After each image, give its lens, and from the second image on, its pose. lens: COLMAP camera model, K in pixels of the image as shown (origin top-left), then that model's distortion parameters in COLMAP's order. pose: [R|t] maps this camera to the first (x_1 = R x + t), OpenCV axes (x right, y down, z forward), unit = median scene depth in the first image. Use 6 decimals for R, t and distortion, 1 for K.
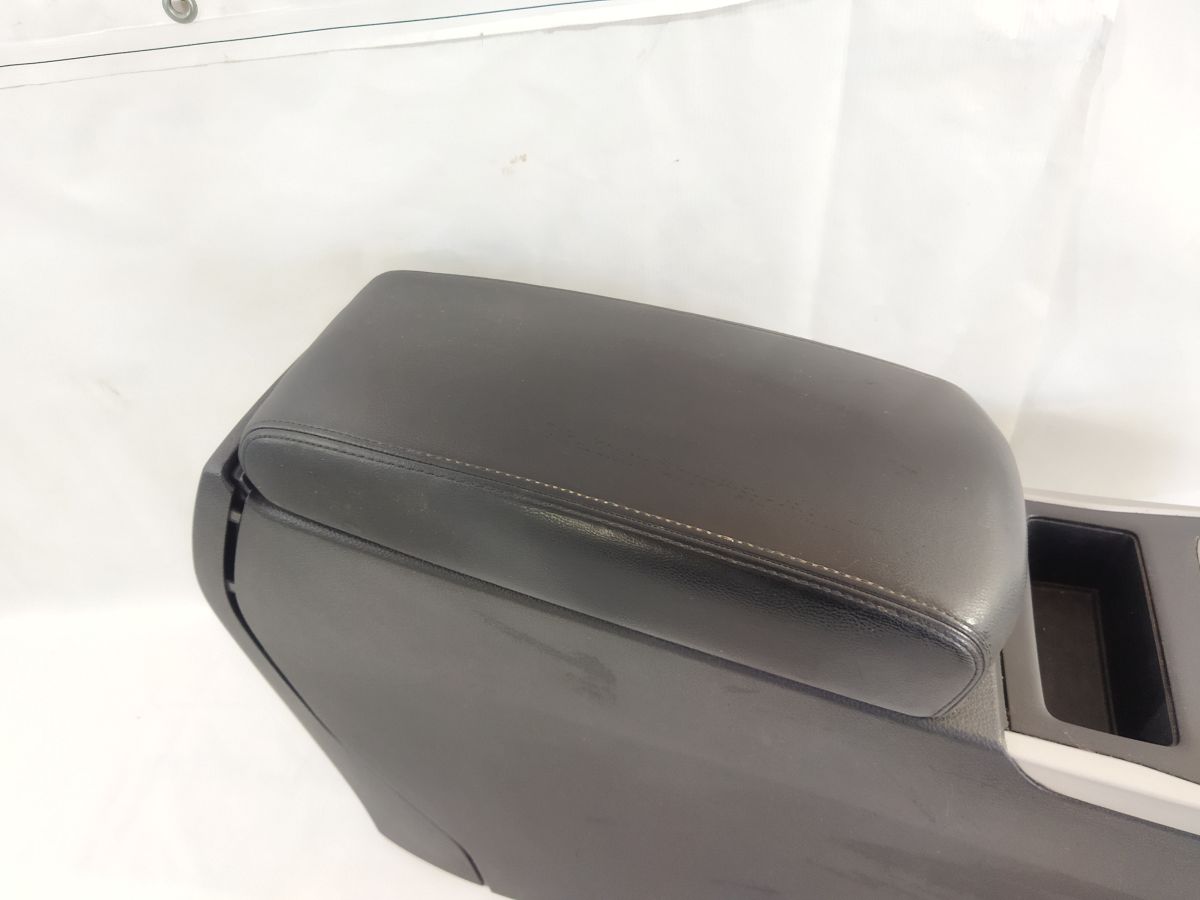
lens RADIAL K [[938.1, 0, 600.0], [0, 938.1, 450.0], [0, 0, 1]] dist [-0.004670, -0.007616]
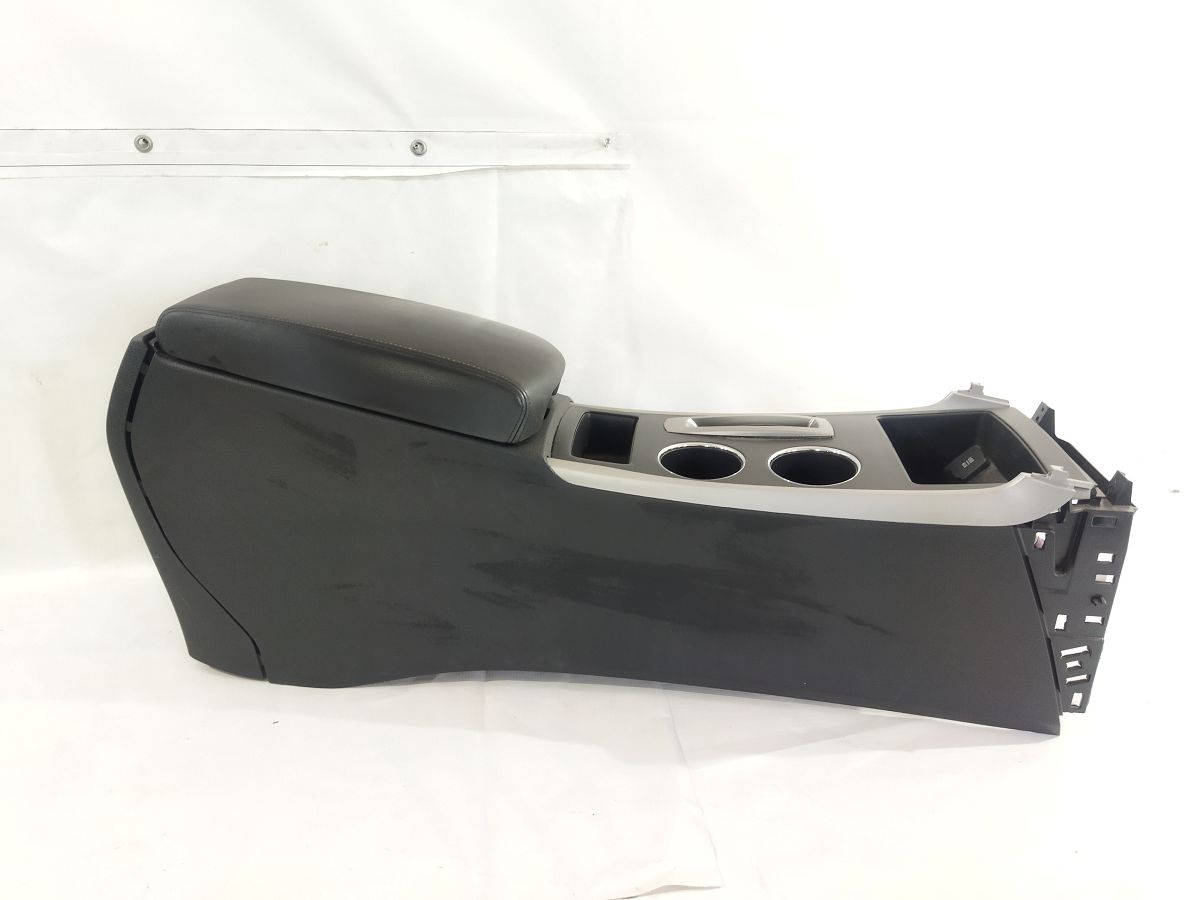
lens RADIAL K [[925.2, 0, 600.0], [0, 925.2, 450.0], [0, 0, 1]] dist [0.078842, -0.121515]
pose [[0.982100, 0.036359, 0.184820, 0.133748], [0.029937, 0.938592, -0.343727, 0.781509], [-0.185968, 0.343107, 0.920702, -0.707133]]
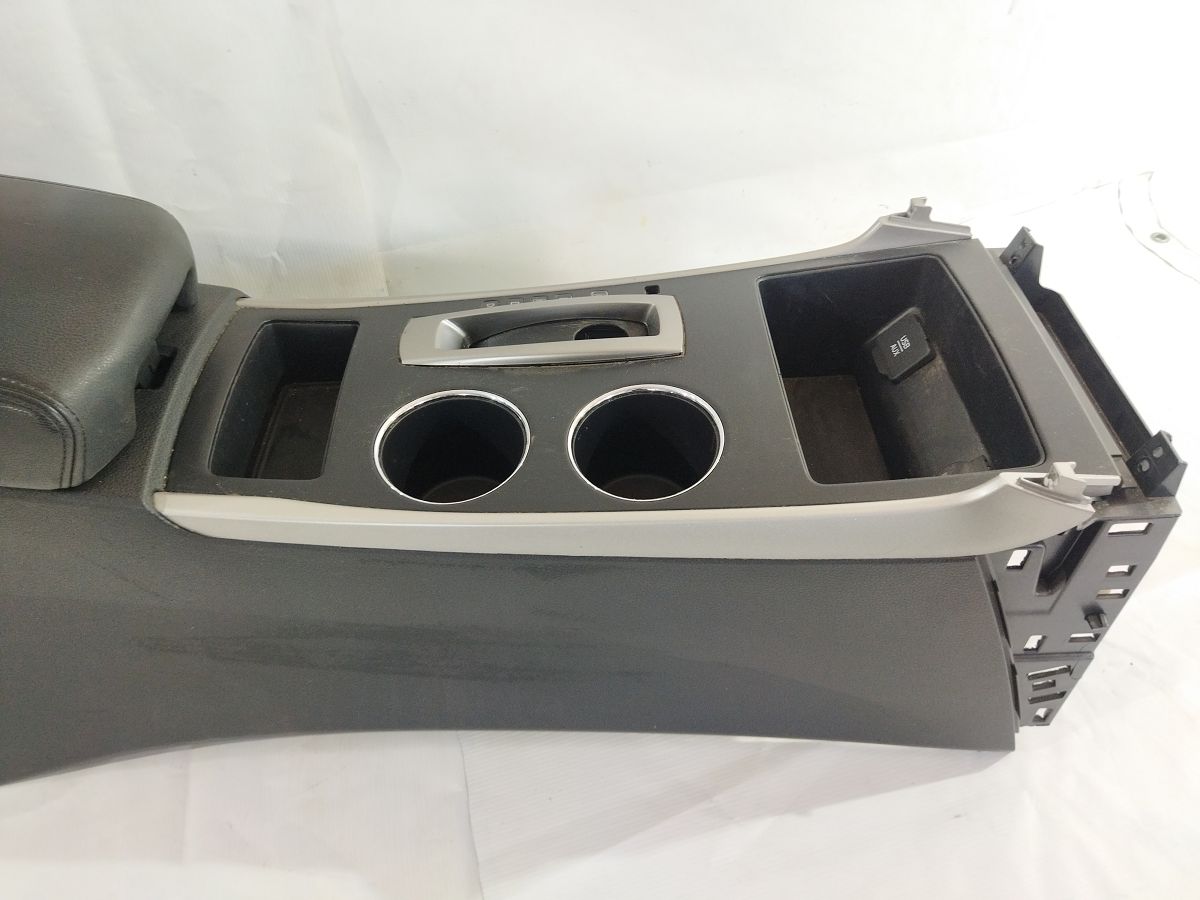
lens RADIAL K [[925.2, 0, 600.0], [0, 925.2, 450.0], [0, 0, 1]] dist [0.078842, -0.121515]
pose [[0.955123, -0.156100, 0.251741, 0.522171], [0.144549, 0.987435, 0.063865, 0.202549], [-0.258547, -0.024610, 0.965685, -0.158132]]
